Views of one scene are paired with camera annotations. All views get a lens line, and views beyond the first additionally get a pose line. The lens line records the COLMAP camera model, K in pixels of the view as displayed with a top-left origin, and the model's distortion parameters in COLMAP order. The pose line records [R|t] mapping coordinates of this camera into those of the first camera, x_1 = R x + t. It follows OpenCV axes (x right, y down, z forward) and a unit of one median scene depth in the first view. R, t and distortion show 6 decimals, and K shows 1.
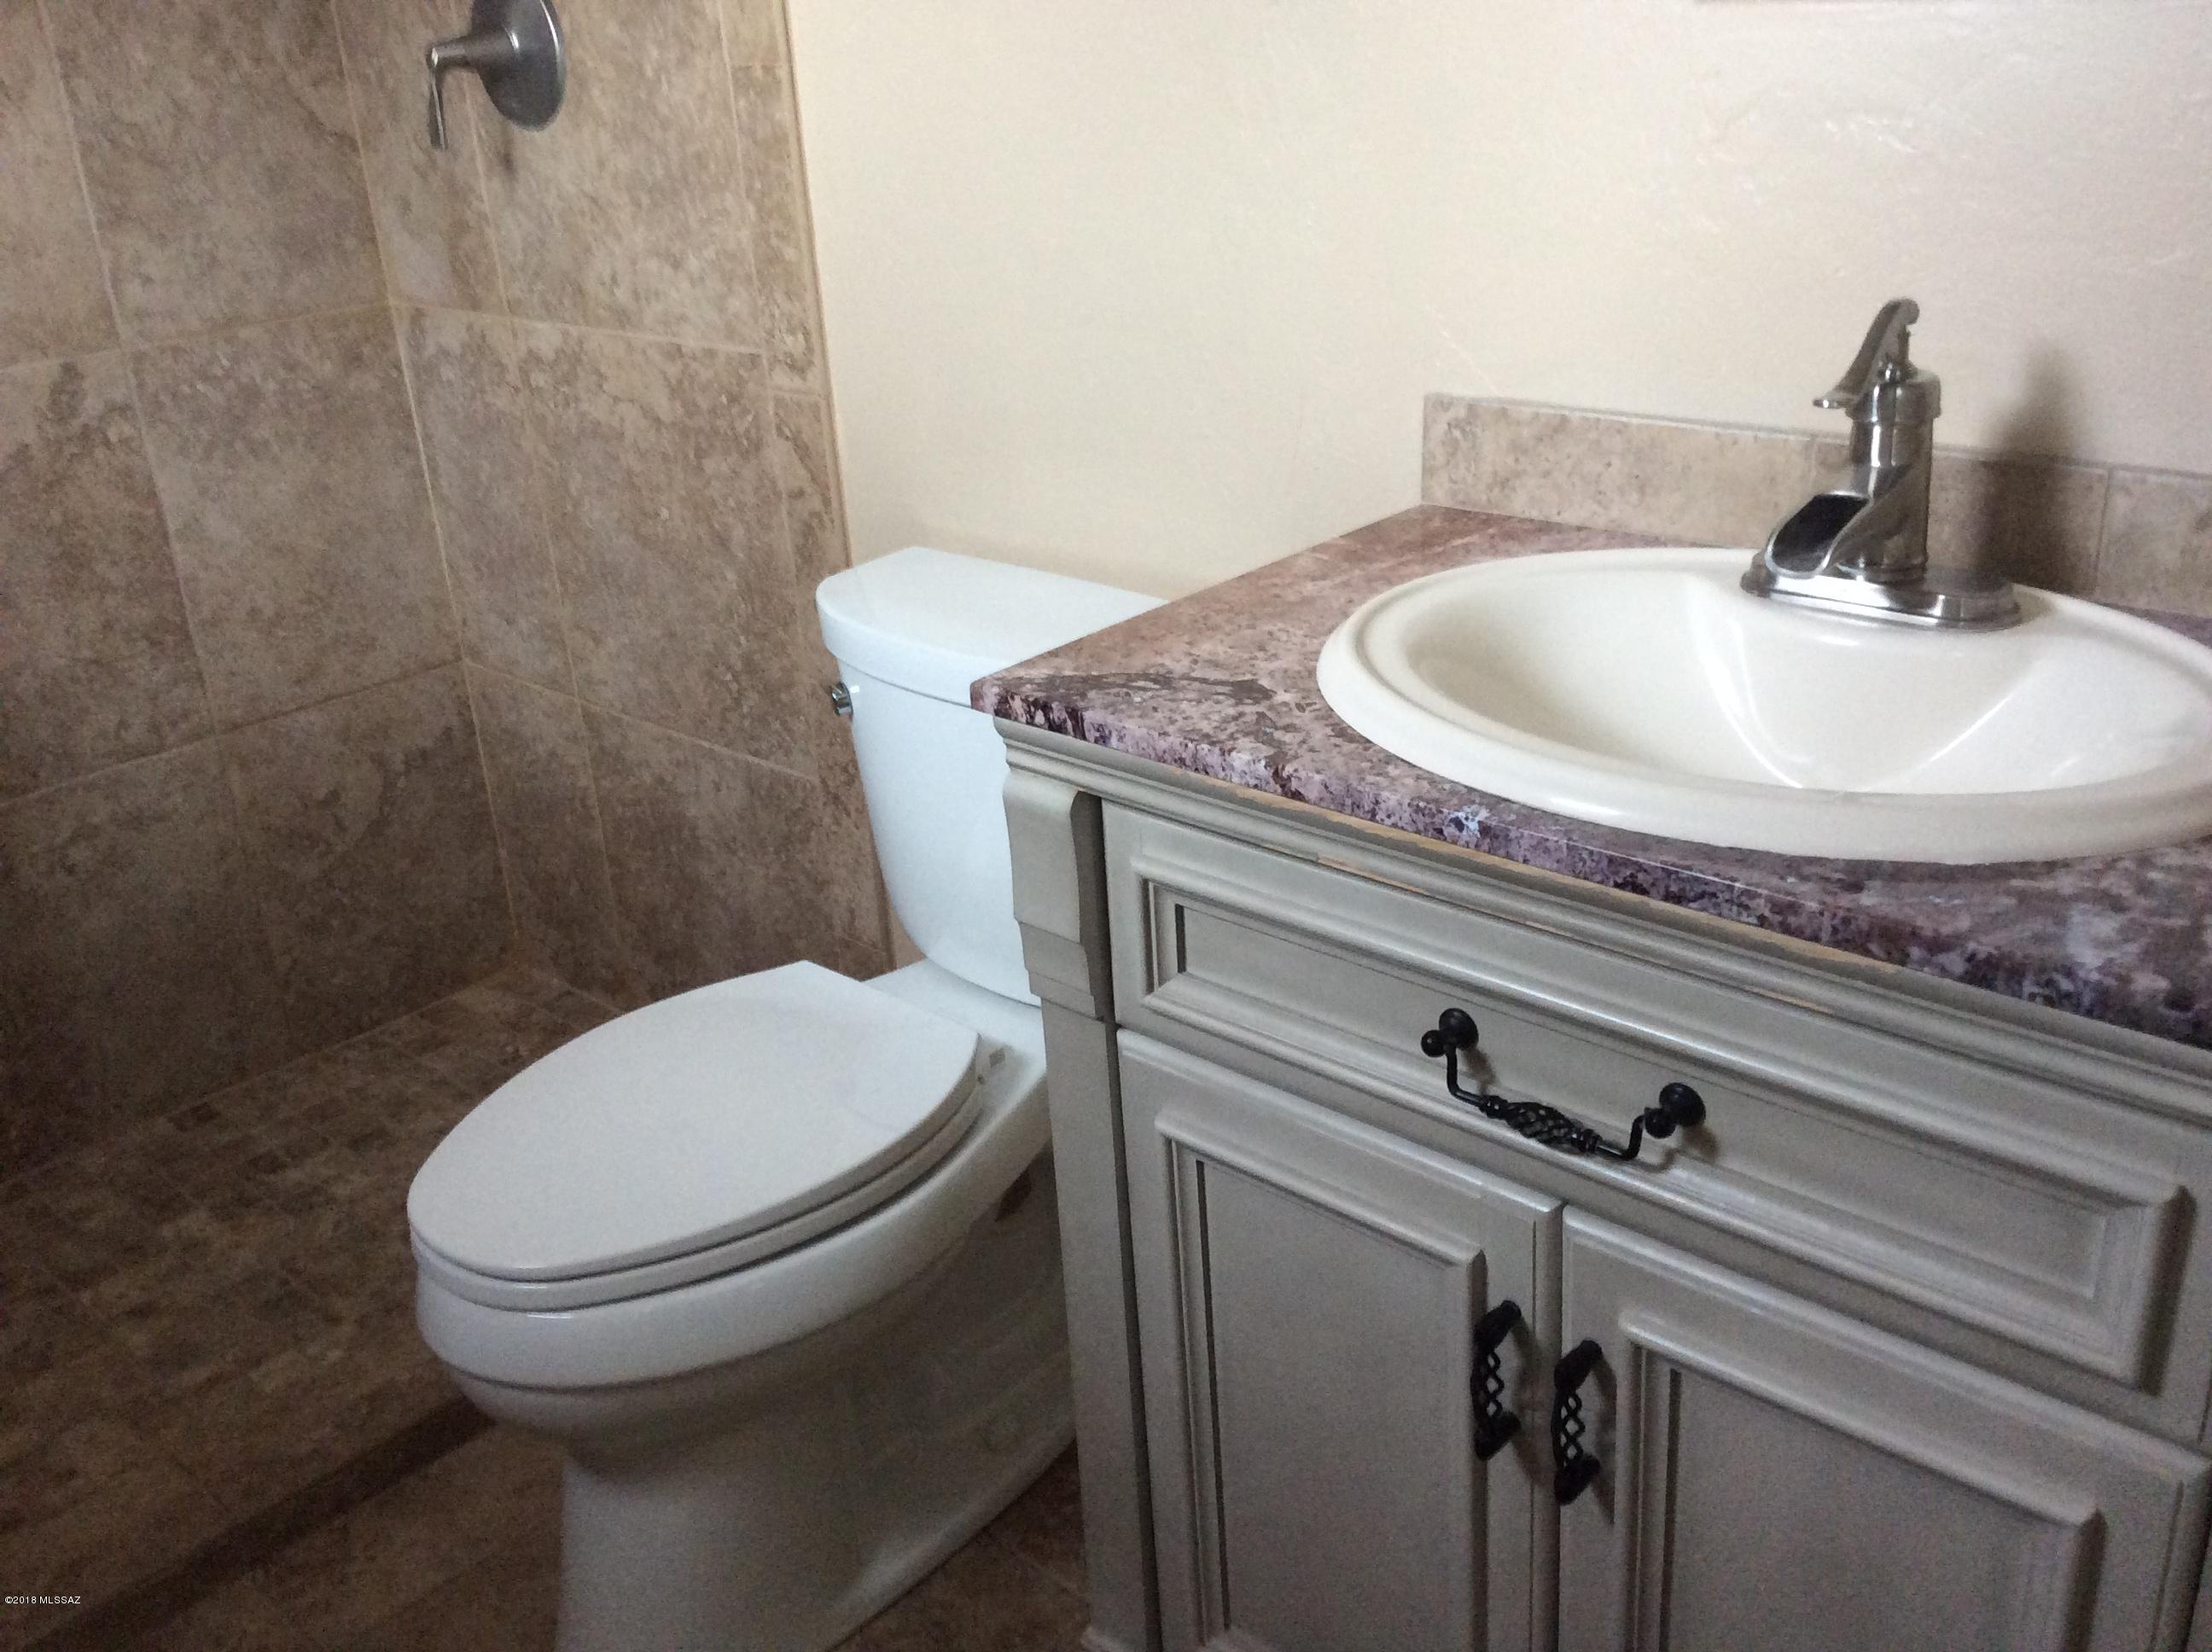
lens RADIAL K [[2028.7, 0, 1126.4], [0, 2028.7, 852.1], [0, 0, 1]] dist [0.096423, -0.176275]
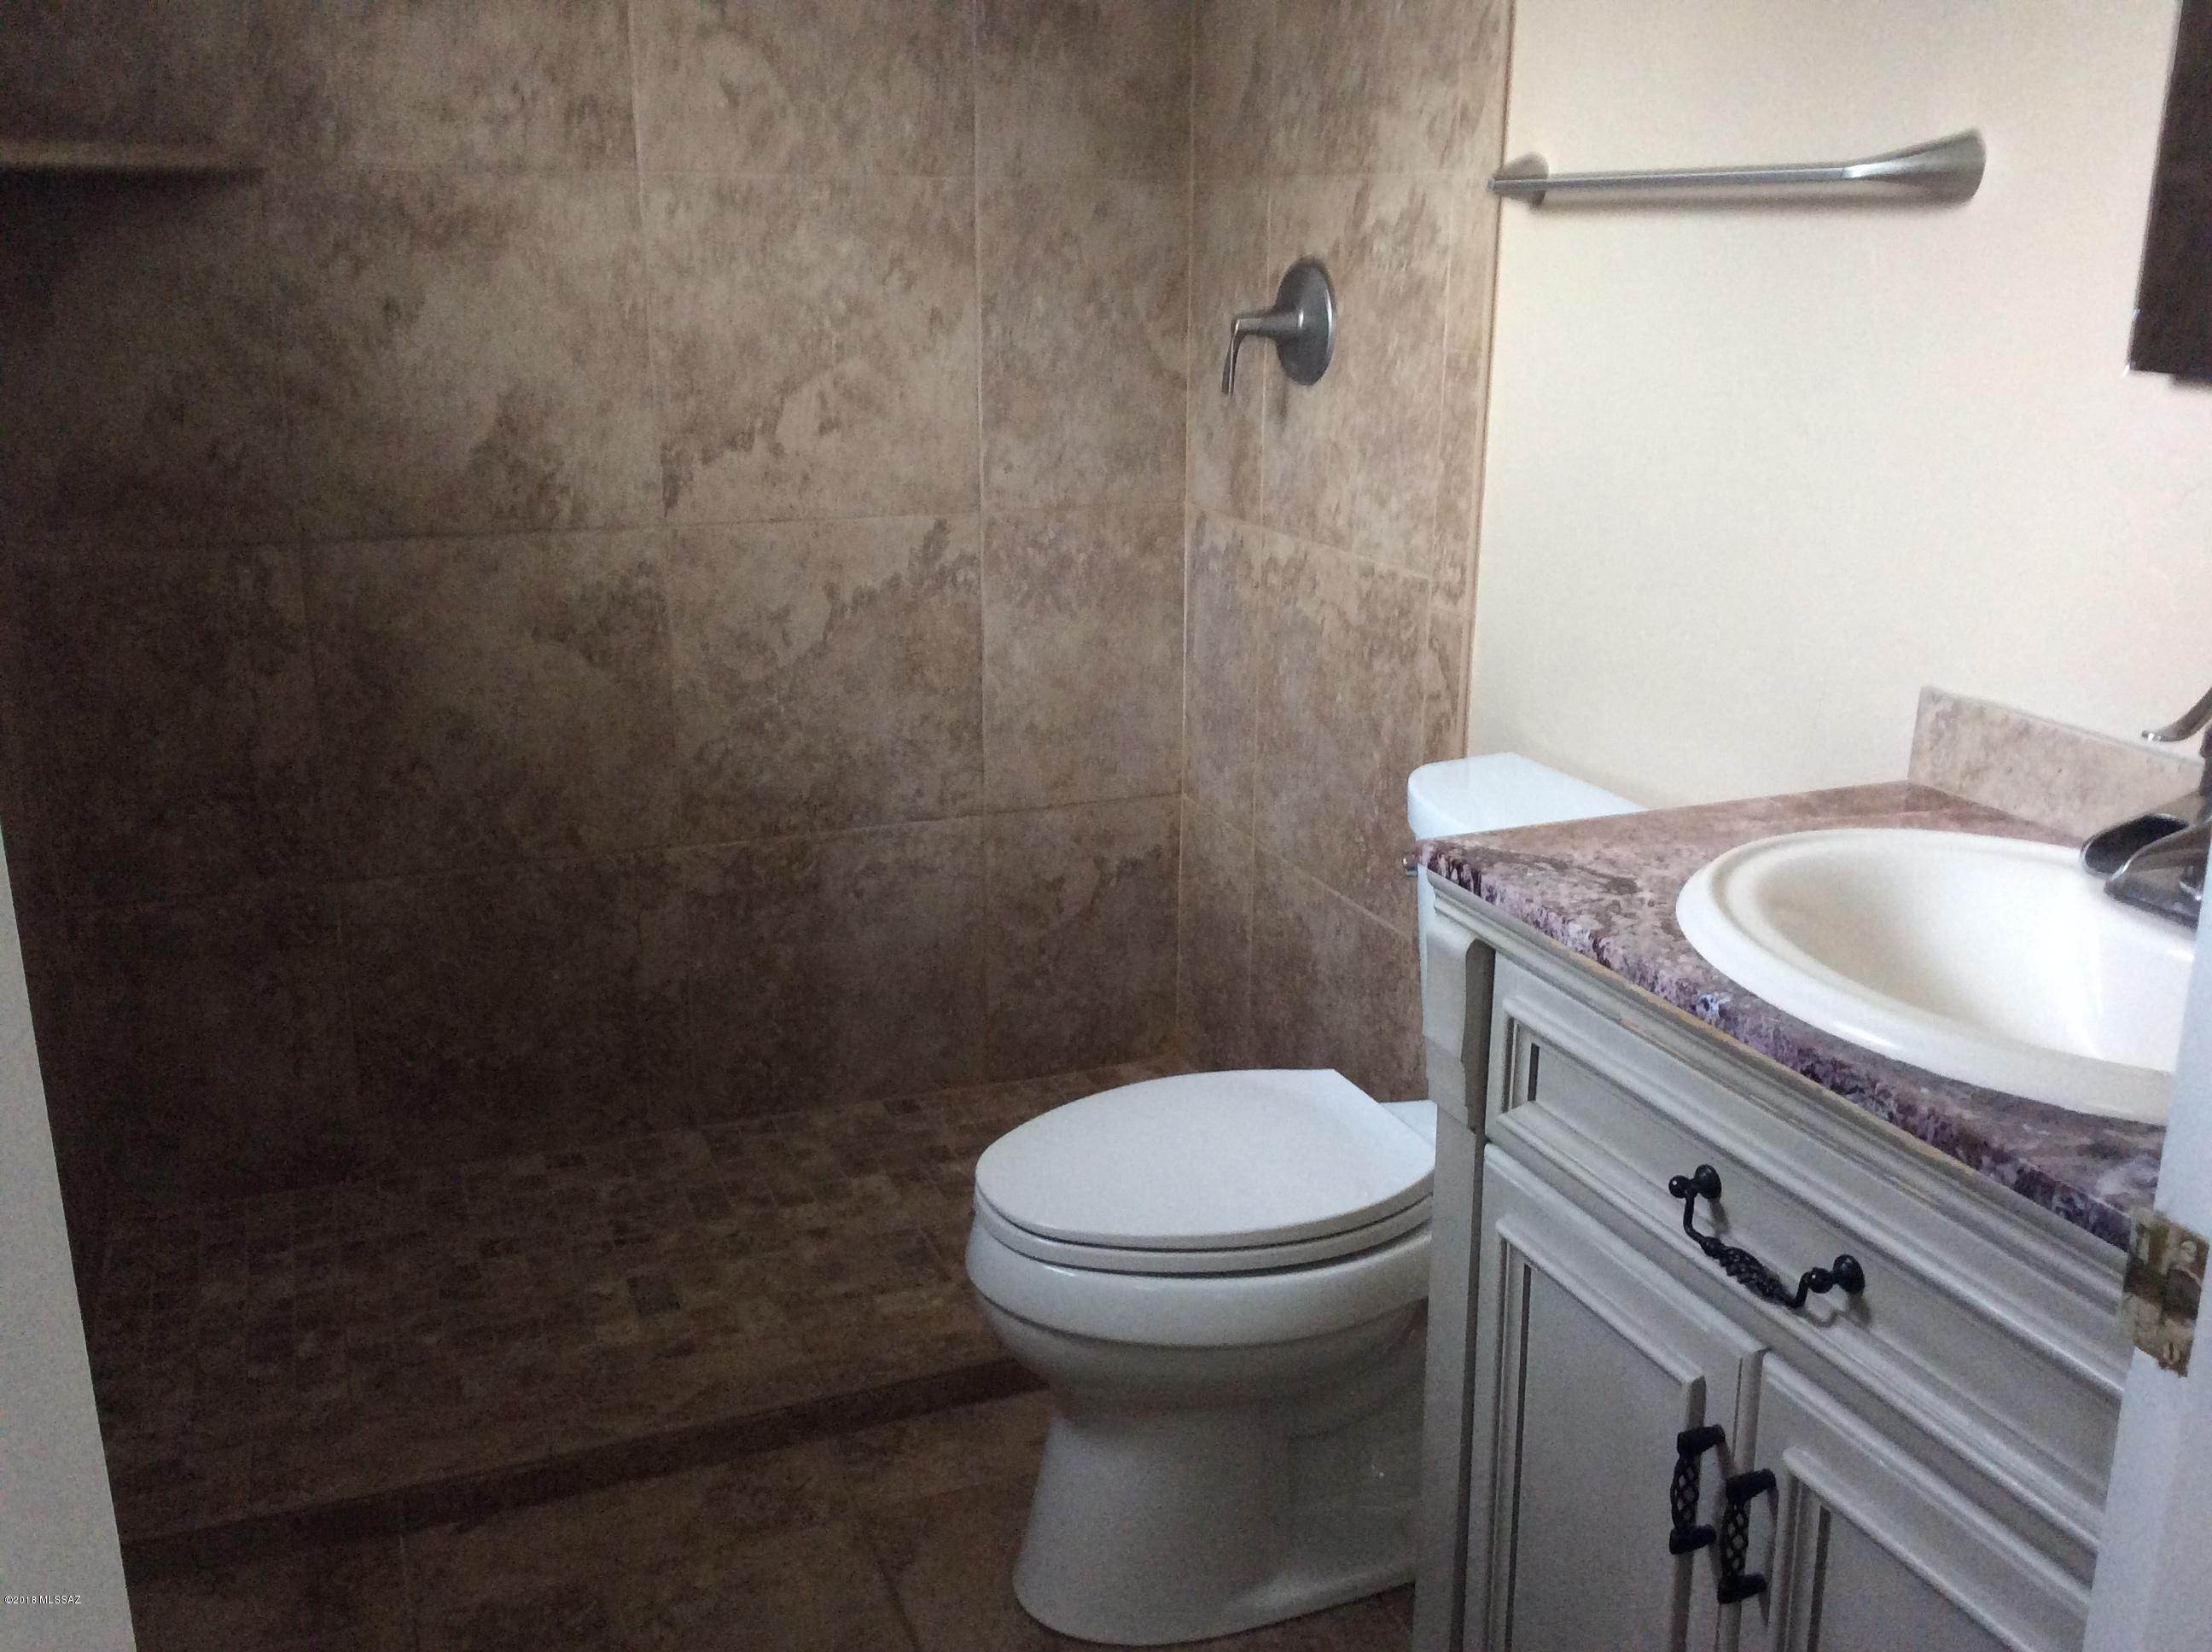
lens RADIAL K [[2028.7, 0, 1114.9], [0, 2028.7, 834.0], [0, 0, 1]] dist [0.096423, -0.176275]
pose [[0.900837, 0.182540, -0.393919, 0.161648], [-0.226697, 0.971575, -0.068200, 0.027317], [0.370272, 0.150738, 0.916612, -0.157586]]
